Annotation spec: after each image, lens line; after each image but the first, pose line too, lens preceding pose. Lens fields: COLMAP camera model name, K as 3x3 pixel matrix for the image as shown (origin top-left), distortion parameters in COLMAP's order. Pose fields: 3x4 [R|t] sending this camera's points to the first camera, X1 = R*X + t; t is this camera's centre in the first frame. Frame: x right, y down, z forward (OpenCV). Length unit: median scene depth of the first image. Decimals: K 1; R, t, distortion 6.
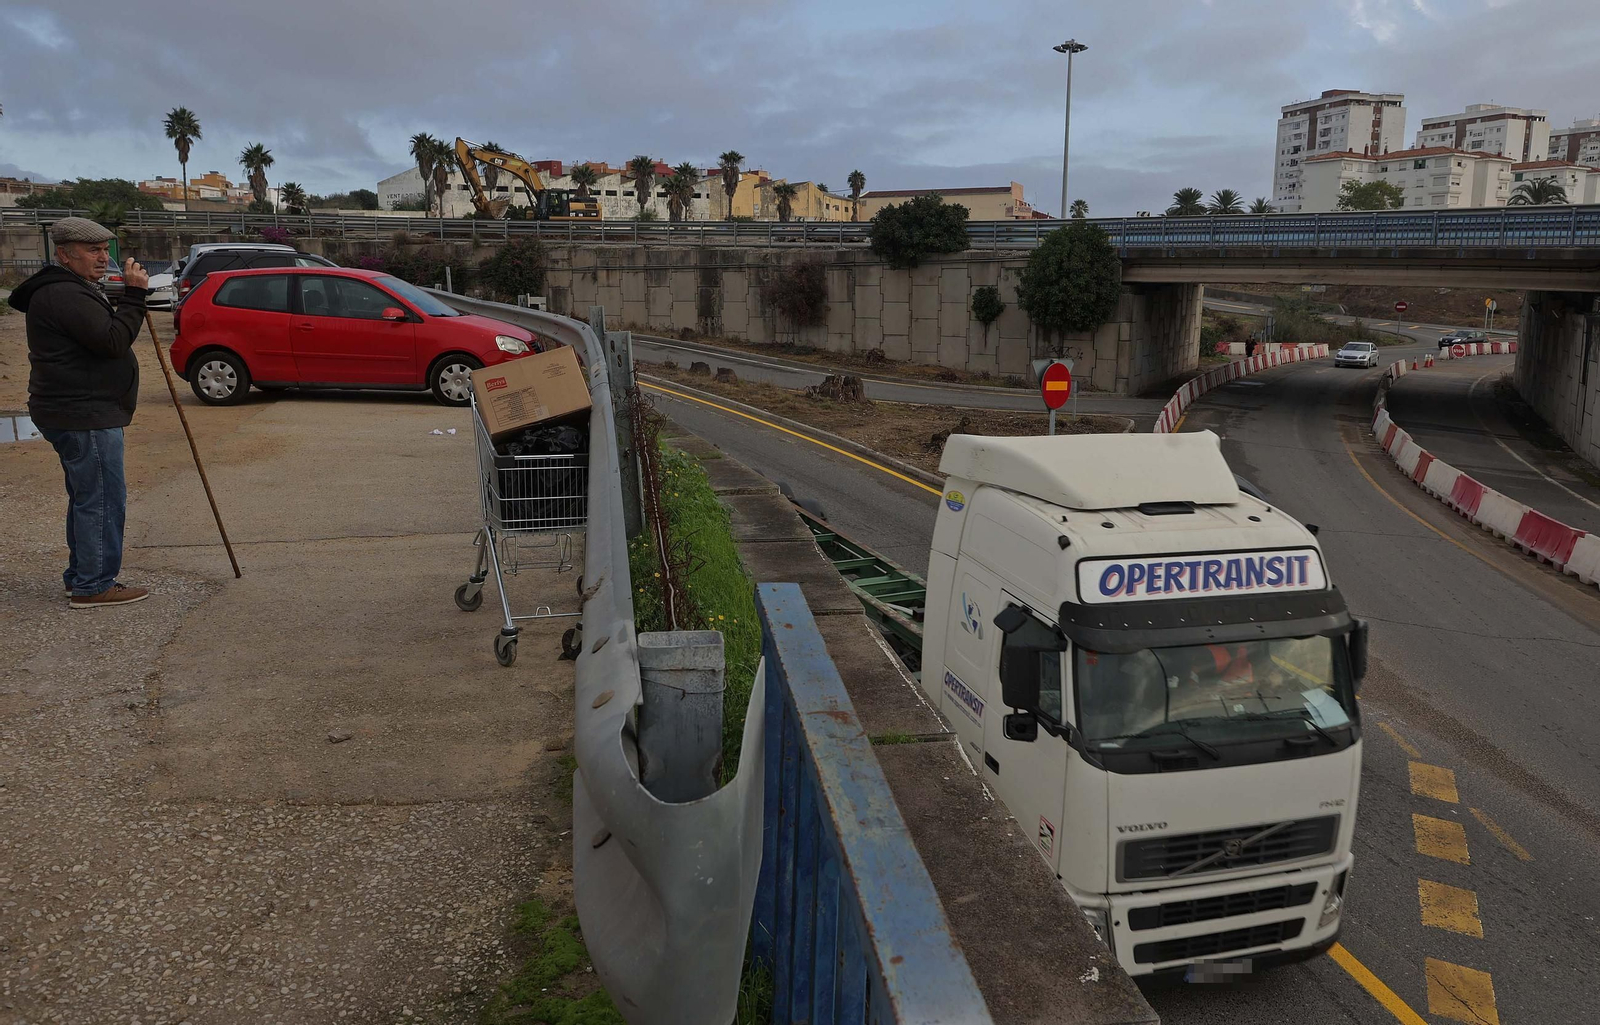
lens RADIAL K [[1169.2, 0, 805.1], [0, 1169.2, 483.7], [0, 0, 1]] dist [0.007978, 0.001591]
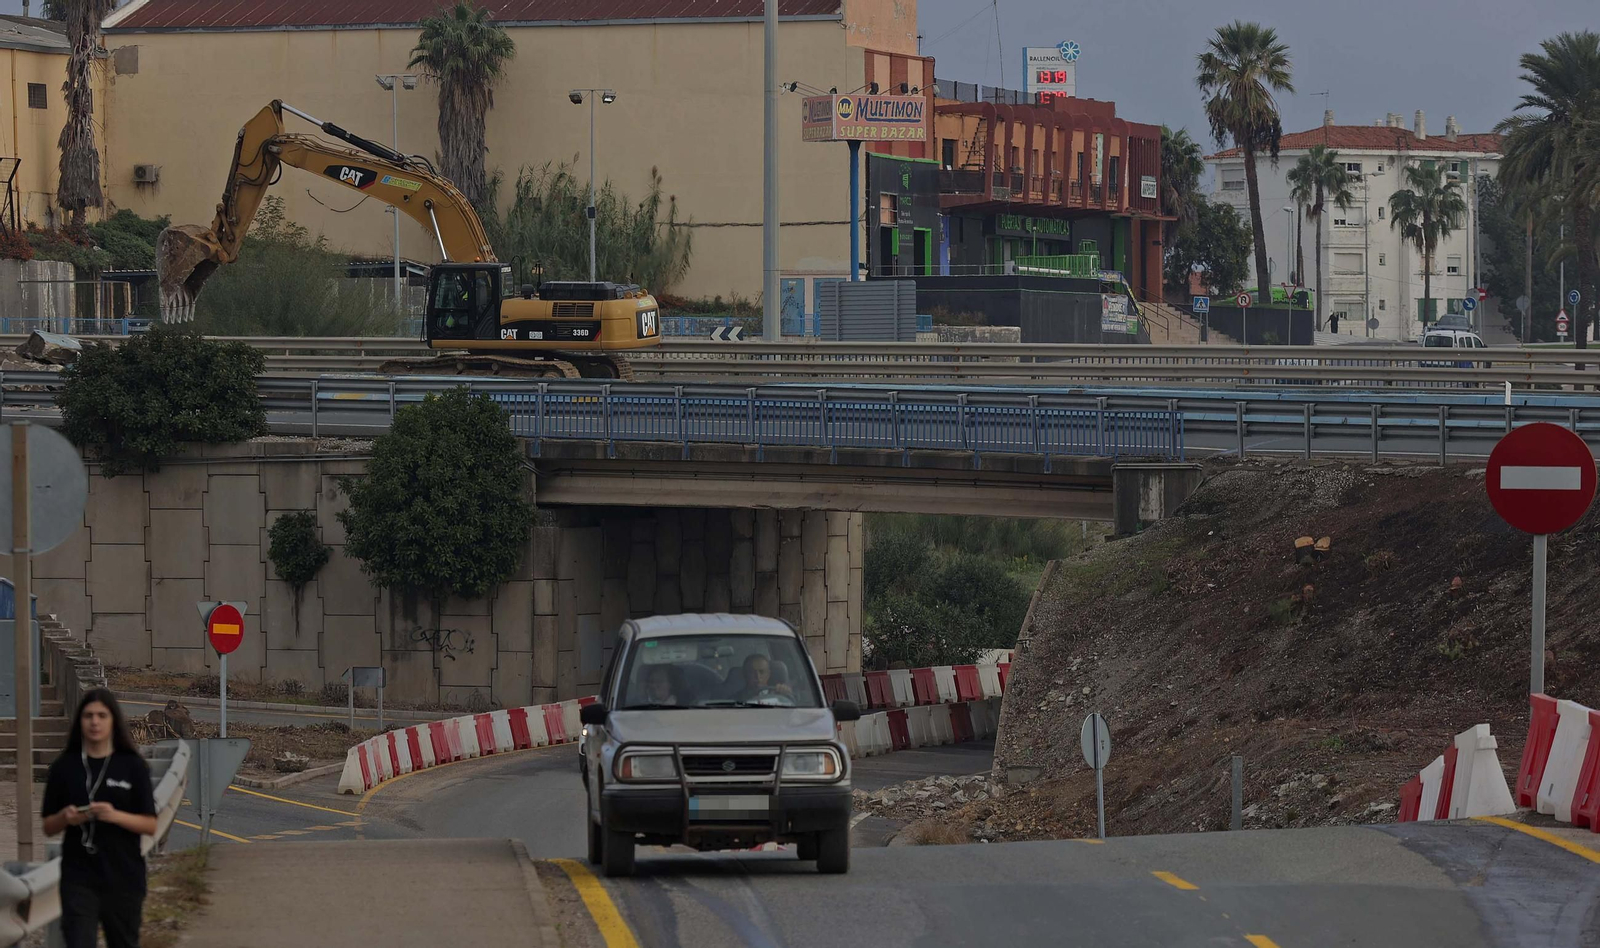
lens RADIAL K [[9308.9, 0, 800.2], [0, 9308.9, 473.4], [0, 0, 1]] dist [-0.530749, 0.000000]
pose [[0.993536, -0.004367, 0.113431, -0.071094], [0.022755, 0.986639, -0.161325, 0.416366], [-0.111211, 0.162864, 0.980361, -2.638792]]
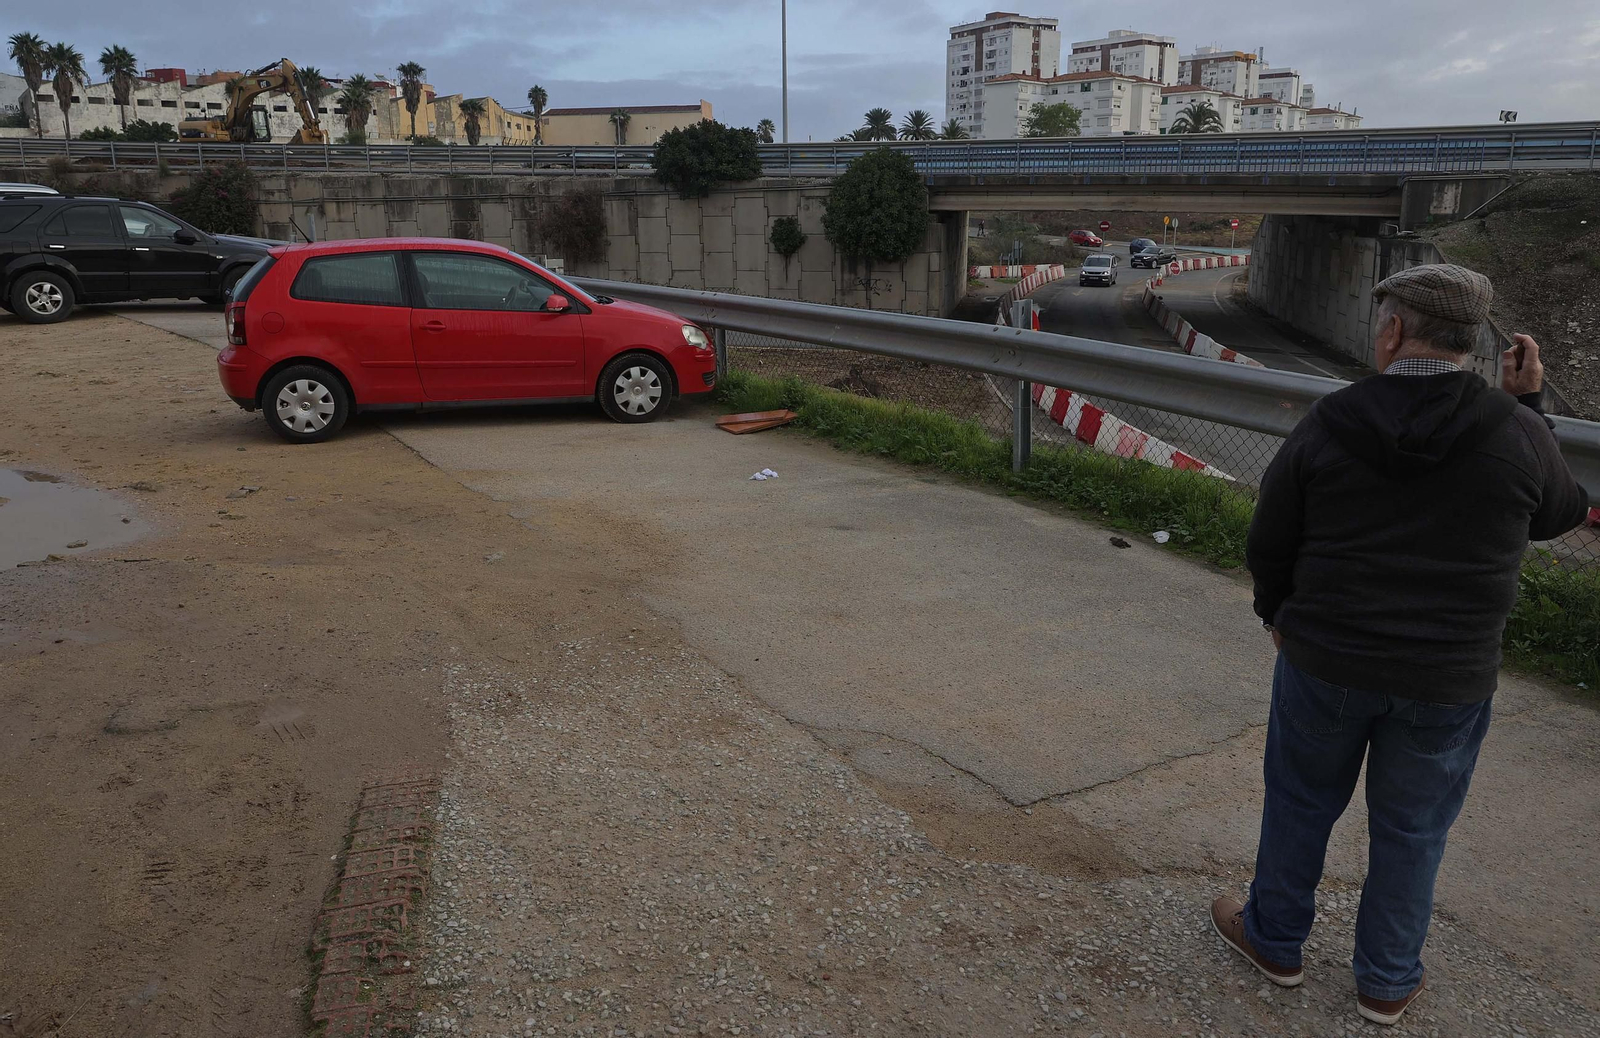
lens RADIAL K [[1169.2, 0, 807.0], [0, 1169.2, 522.9], [0, 0, 1]] dist [0.007978, 0.001591]
pose [[0.962471, -0.083577, 0.258196, -0.088306], [0.058639, 0.992969, 0.102830, -0.016376], [-0.264975, -0.083831, 0.960604, 0.053360]]
